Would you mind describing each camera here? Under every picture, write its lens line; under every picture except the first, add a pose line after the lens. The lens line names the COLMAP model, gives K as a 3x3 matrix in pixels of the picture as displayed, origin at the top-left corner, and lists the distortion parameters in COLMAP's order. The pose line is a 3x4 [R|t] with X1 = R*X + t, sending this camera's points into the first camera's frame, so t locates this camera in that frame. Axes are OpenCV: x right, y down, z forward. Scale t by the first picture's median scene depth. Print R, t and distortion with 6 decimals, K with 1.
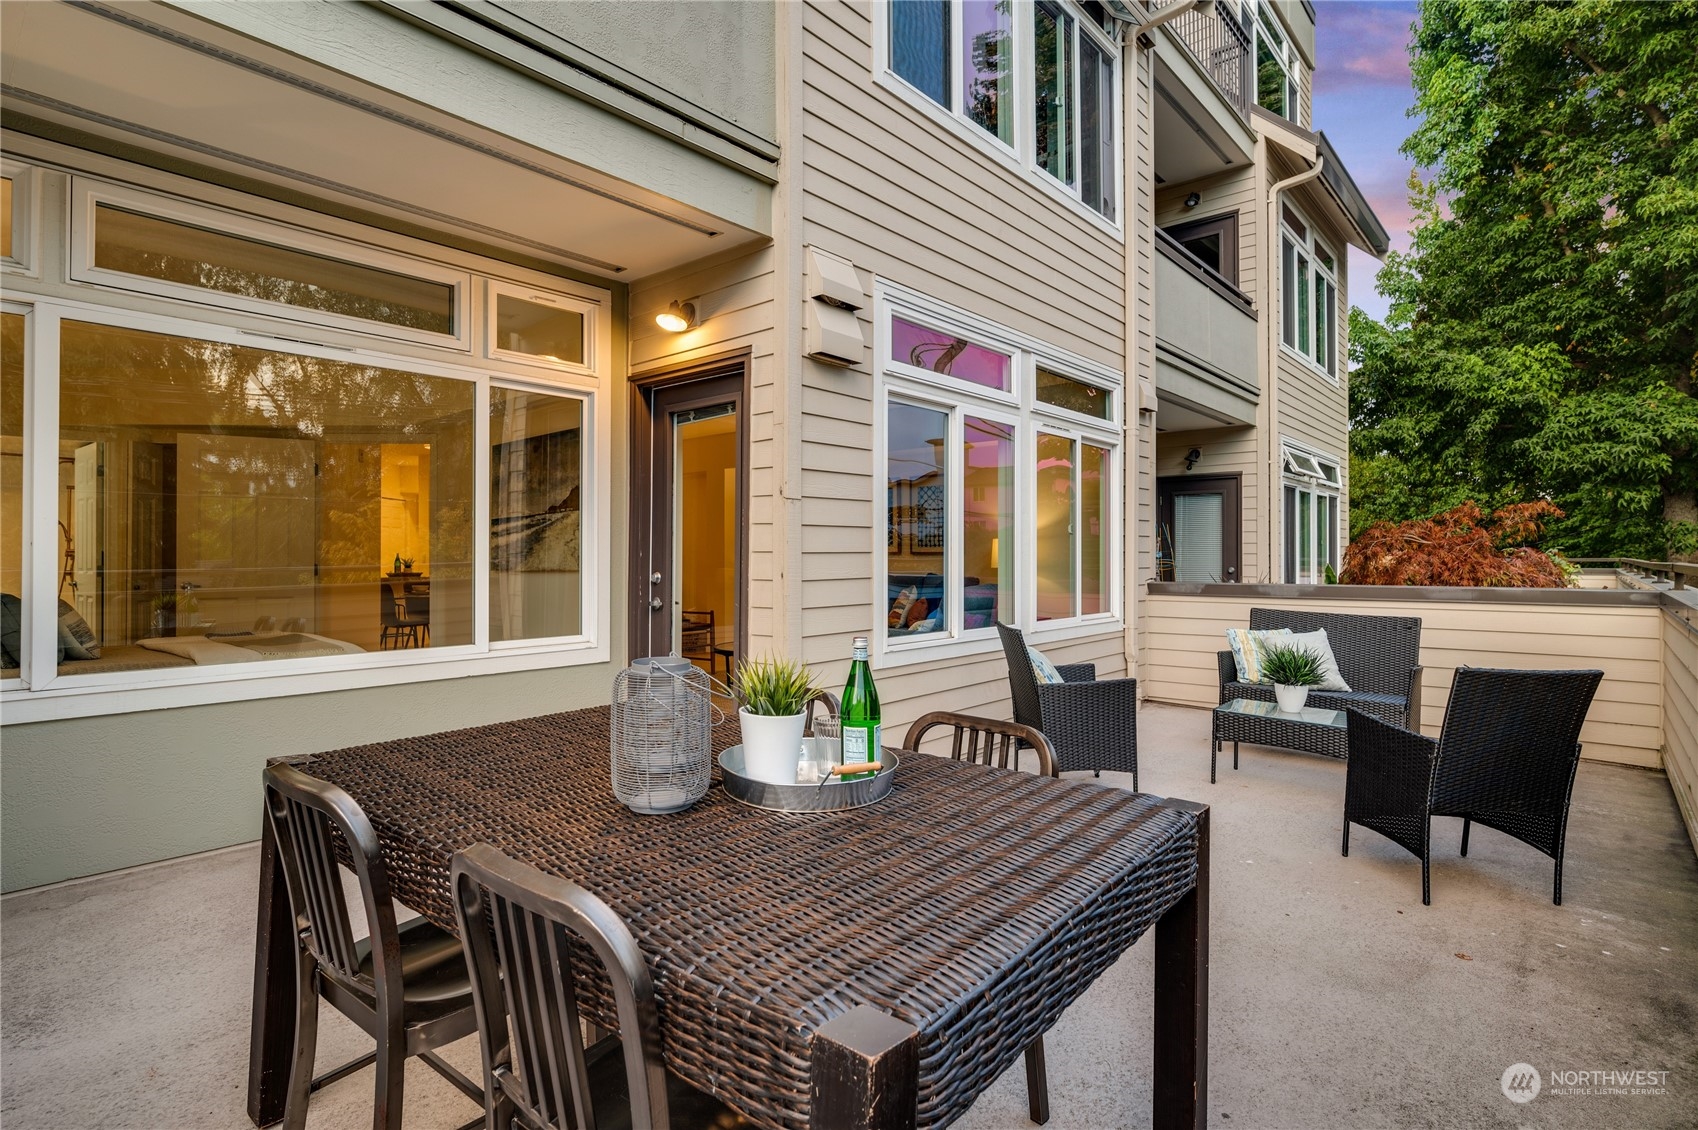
lens RADIAL K [[849.9, 0, 852.9], [0, 849.9, 554.0], [0, 0, 1]] dist [-0.002456, -0.000102]
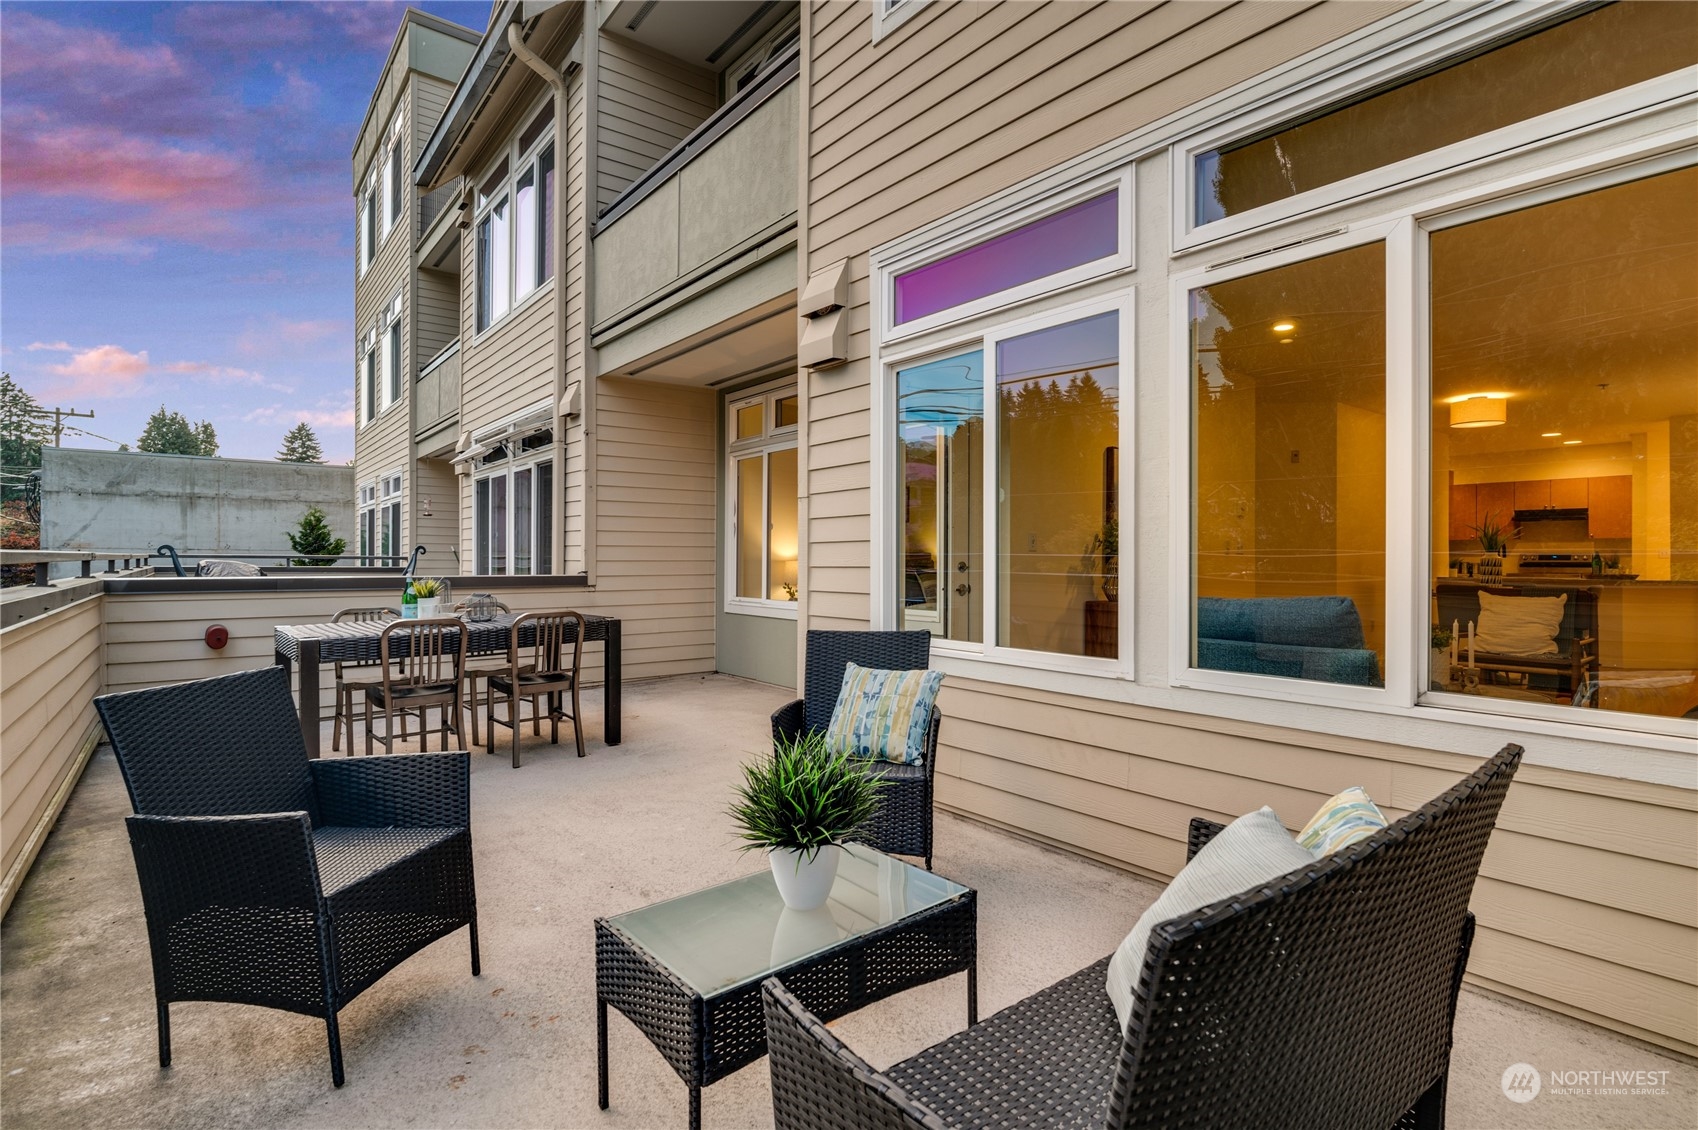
lens RADIAL K [[849.9, 0, 854.4], [0, 849.9, 557.0], [0, 0, 1]] dist [-0.002456, -0.000102]
pose [[-0.198274, 0.000182, -0.980147, 0.937095], [0.002050, 0.999998, -0.000229, 0.016065], [0.980144, -0.002054, -0.198274, 1.134417]]
